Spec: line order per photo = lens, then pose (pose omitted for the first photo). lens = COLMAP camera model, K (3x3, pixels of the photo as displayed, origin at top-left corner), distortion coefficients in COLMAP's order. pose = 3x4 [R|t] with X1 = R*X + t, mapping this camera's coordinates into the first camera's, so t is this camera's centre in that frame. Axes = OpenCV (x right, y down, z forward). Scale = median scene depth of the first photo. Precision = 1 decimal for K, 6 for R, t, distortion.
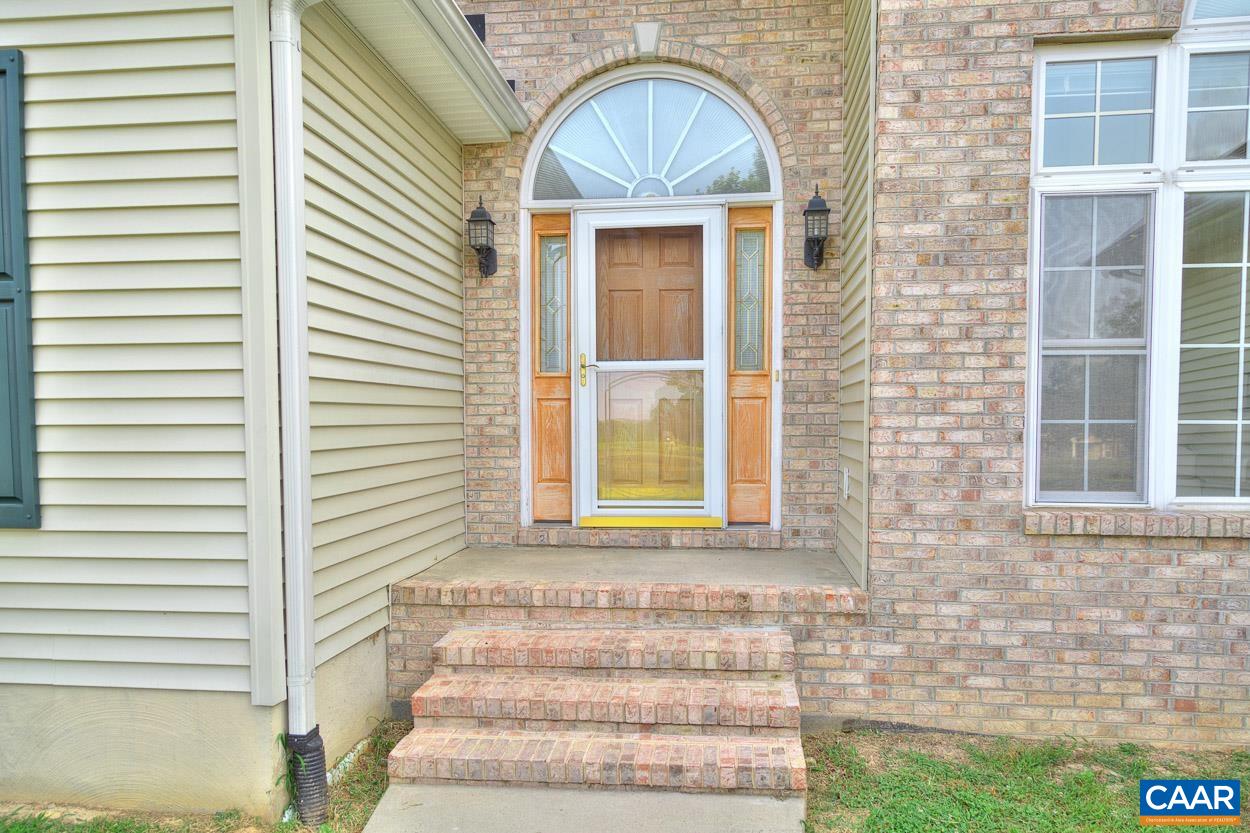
lens RADIAL K [[841.1, 0, 630.5], [0, 841.1, 419.2], [0, 0, 1]] dist [0.001547, -0.002988]
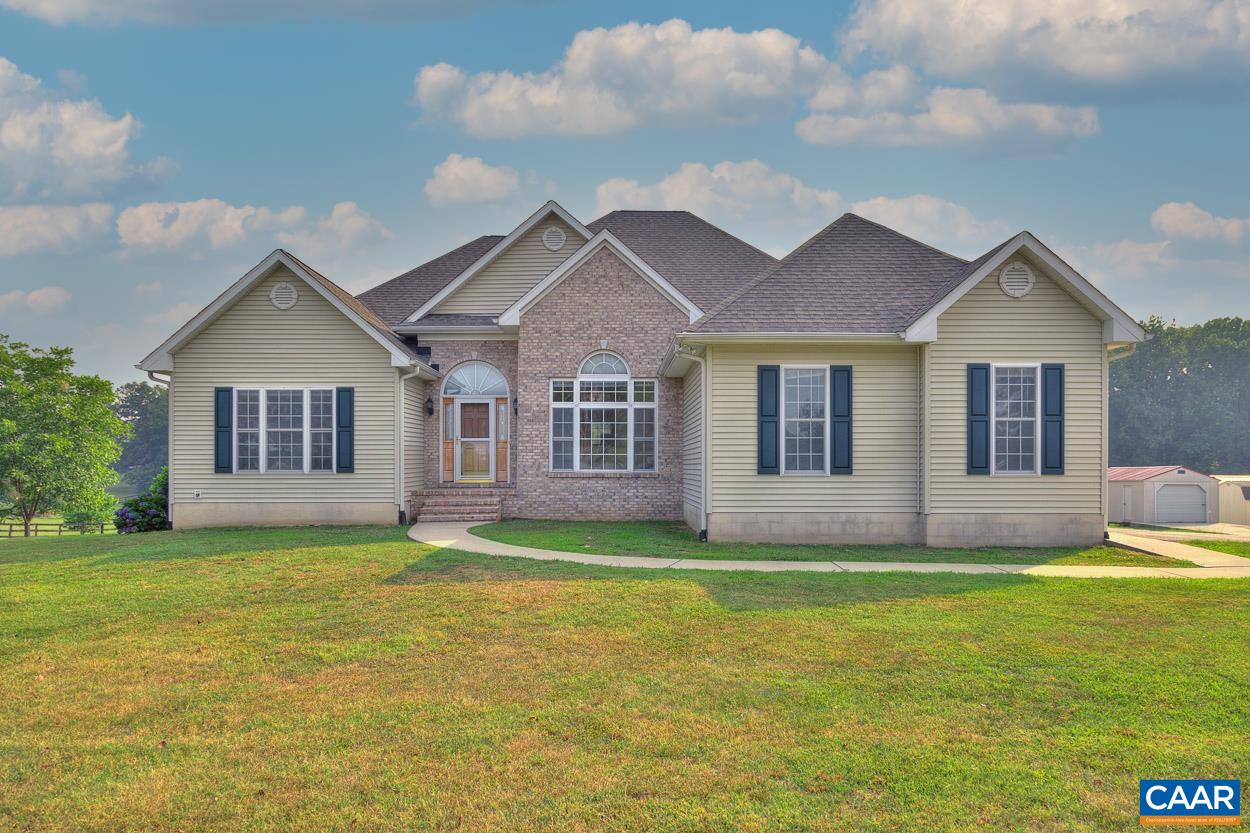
lens RADIAL K [[841.1, 0, 630.5], [0, 841.1, 419.2], [0, 0, 1]] dist [0.001547, -0.002988]
pose [[0.991083, 0.006324, 0.133095, 0.240331], [0.000076, 0.998846, -0.048031, 0.029470], [-0.133245, 0.047613, 0.989939, -3.214541]]
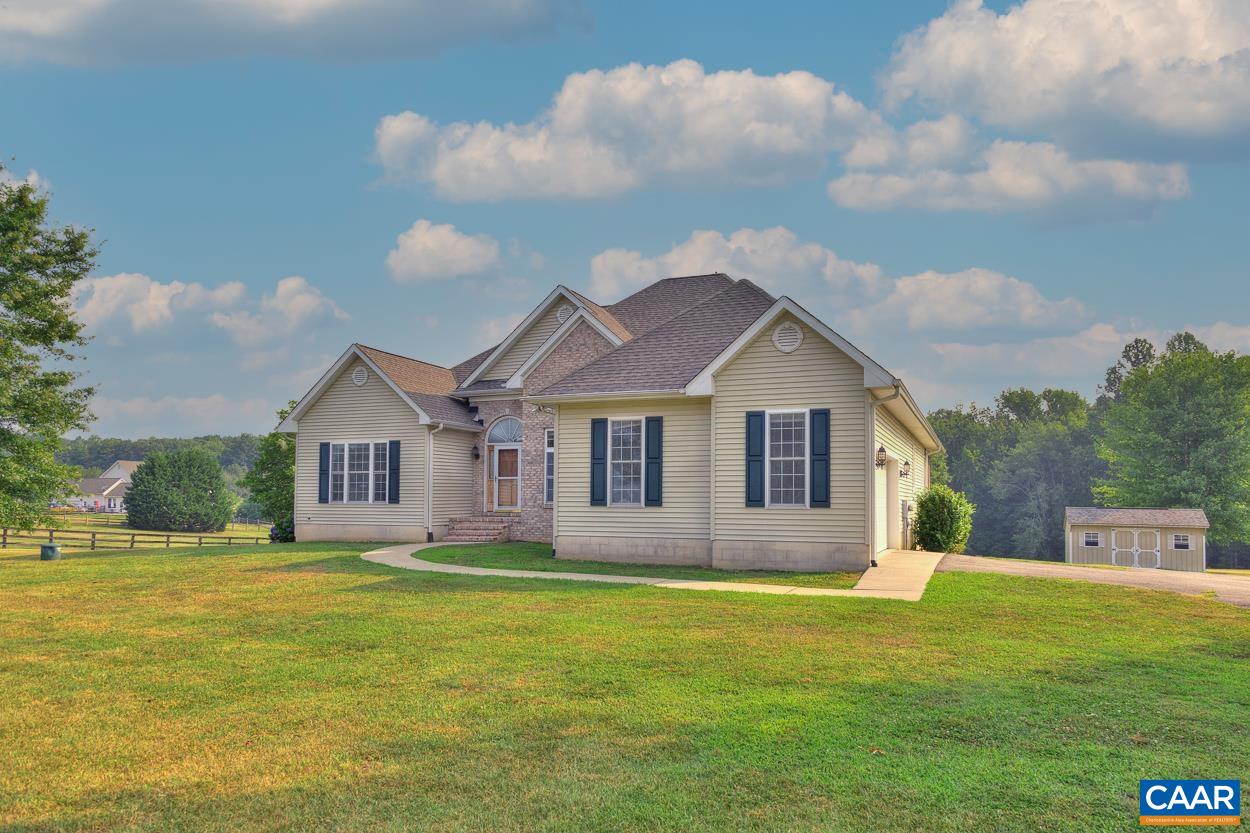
lens RADIAL K [[841.1, 0, 630.5], [0, 841.1, 419.2], [0, 0, 1]] dist [0.001547, -0.002988]
pose [[0.962817, -0.022763, -0.269192, 2.252765], [-0.001203, 0.996073, -0.088533, 0.029408], [0.270150, 0.085565, 0.959009, -3.882695]]
